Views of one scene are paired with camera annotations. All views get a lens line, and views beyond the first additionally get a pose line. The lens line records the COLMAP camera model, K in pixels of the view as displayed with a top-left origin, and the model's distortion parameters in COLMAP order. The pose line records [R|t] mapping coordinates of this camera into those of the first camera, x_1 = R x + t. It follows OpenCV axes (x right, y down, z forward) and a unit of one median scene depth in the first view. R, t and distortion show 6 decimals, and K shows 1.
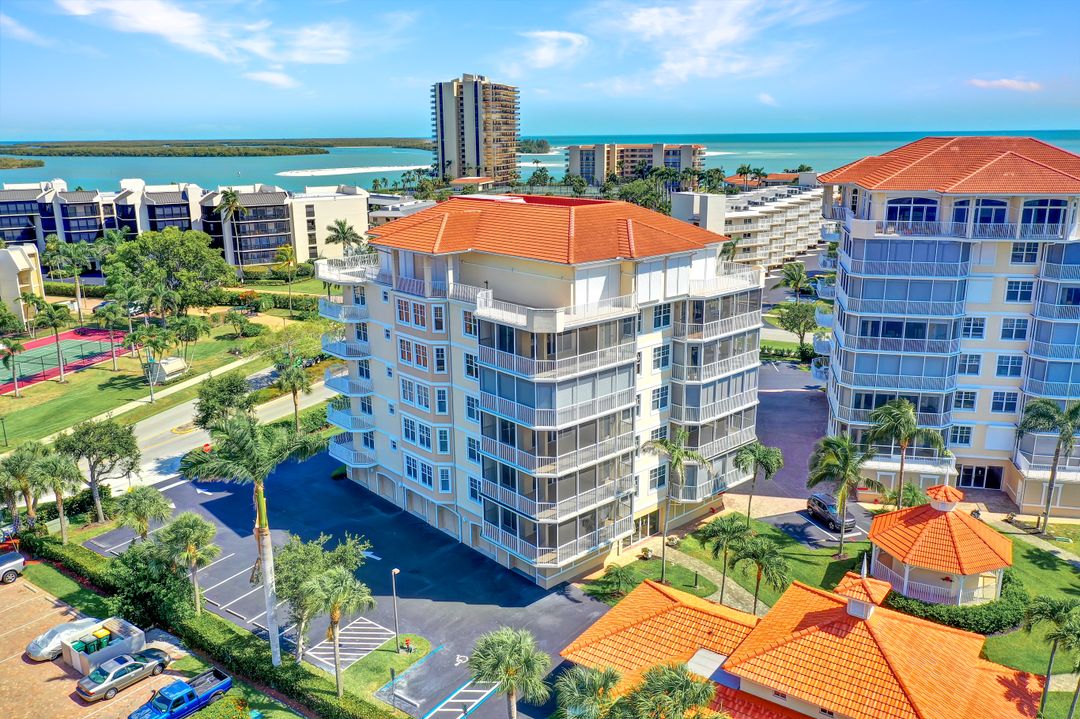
lens RADIAL K [[846.3, 0, 541.0], [0, 846.3, 355.5], [0, 0, 1]] dist [-0.008280, -0.003045]
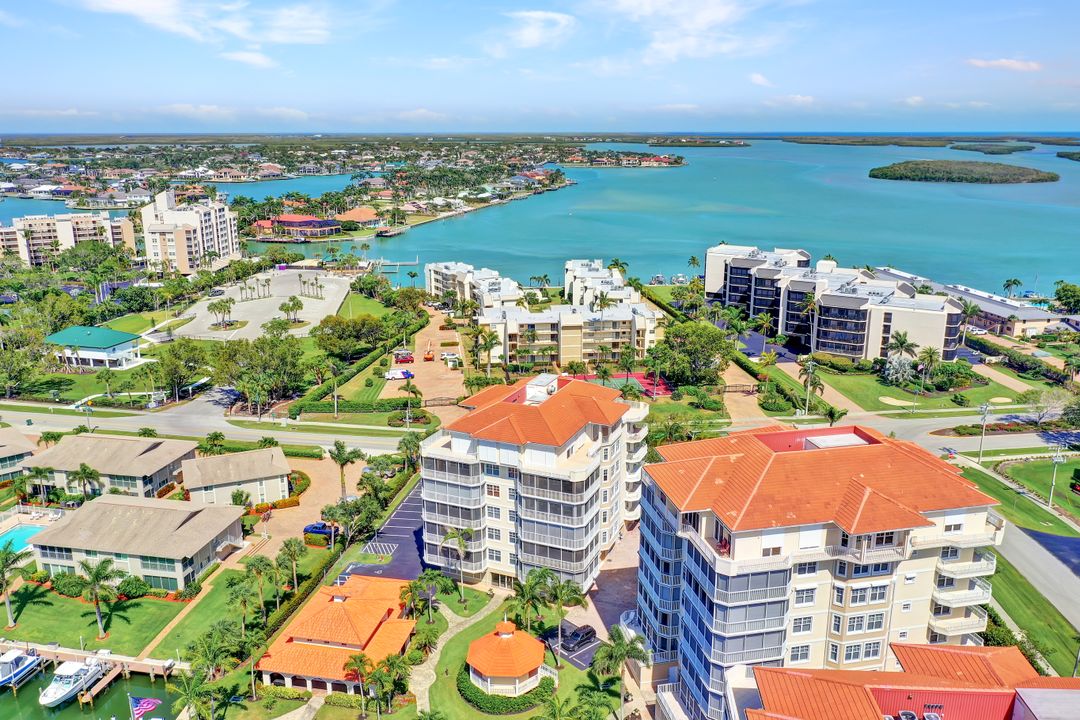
lens RADIAL K [[845.2, 0, 540.0], [0, 845.2, 360.0], [0, 0, 1]] dist [-0.009699, 0.000049]
pose [[0.414331, 0.243361, -0.876986, 1.535896], [-0.228313, 0.960568, 0.158689, -0.524809], [0.881024, 0.134478, 0.453556, 0.180764]]
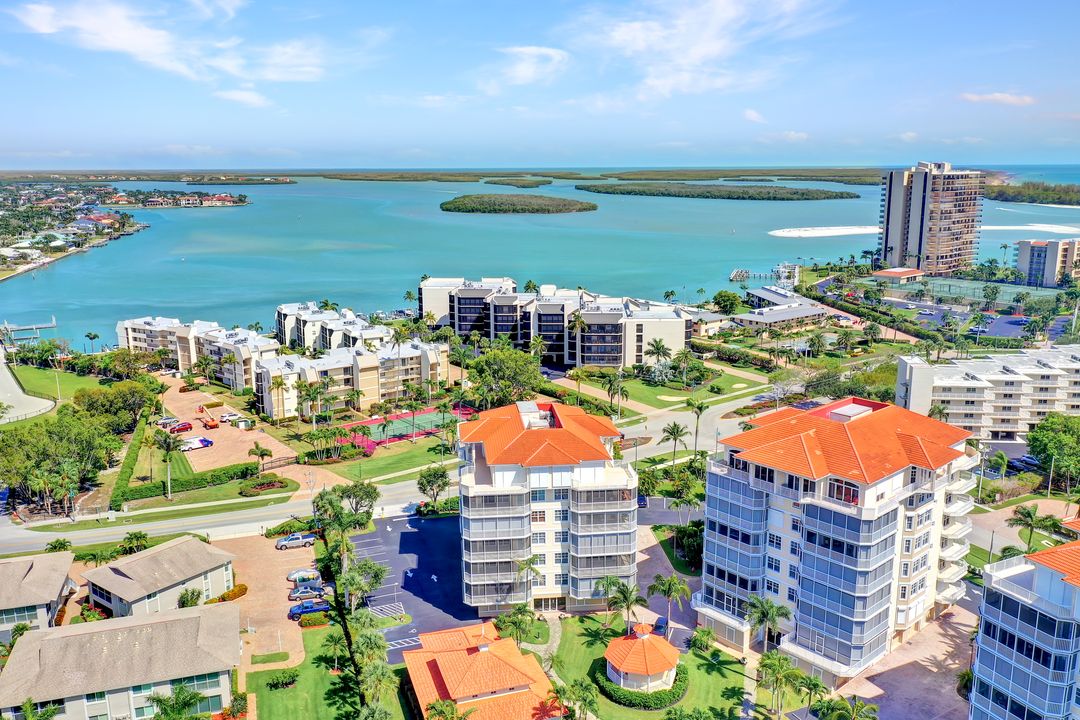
lens RADIAL K [[869.6, 0, 540.0], [0, 869.6, 355.8], [0, 0, 1]] dist [-0.004881, -0.003989]
pose [[0.812498, 0.127260, -0.568904, 1.058894], [-0.147477, 0.989009, 0.010609, -0.331585], [0.564001, 0.075280, 0.822335, -0.579563]]
